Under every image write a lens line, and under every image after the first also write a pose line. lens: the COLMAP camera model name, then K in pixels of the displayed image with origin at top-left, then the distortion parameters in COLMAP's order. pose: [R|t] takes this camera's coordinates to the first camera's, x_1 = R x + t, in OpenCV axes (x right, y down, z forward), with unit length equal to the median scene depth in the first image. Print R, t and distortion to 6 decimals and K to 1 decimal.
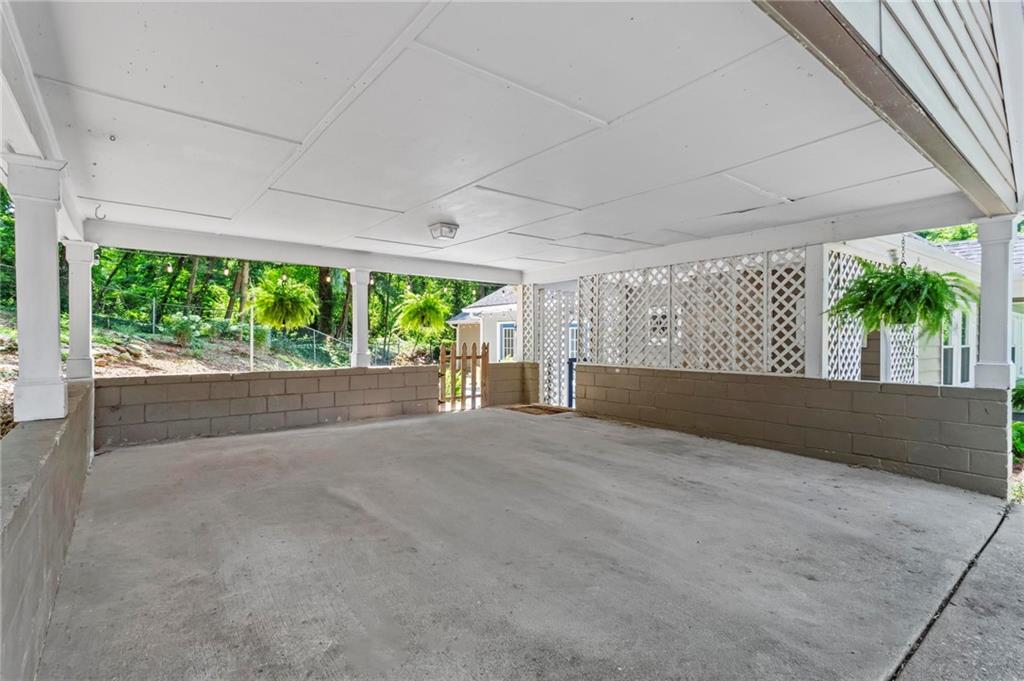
lens RADIAL K [[484.8, 0, 512.0], [0, 484.8, 340.5], [0, 0, 1]] dist [0.000551, 0.000211]
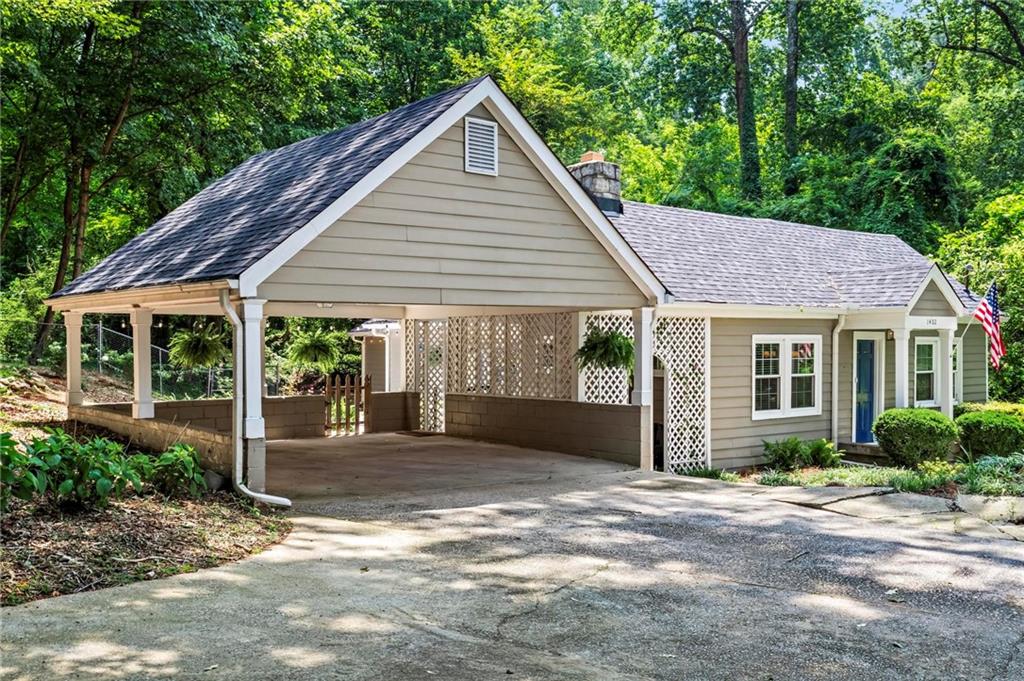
lens RADIAL K [[1021.7, 0, 512.0], [0, 1021.7, 340.5], [0, 0, 1]] dist [0.003810, 0.004976]
pose [[0.999944, -0.006748, 0.008200, 0.243043], [0.006771, 0.999973, -0.002779, -0.061794], [-0.008181, 0.002835, 0.999963, -1.271531]]
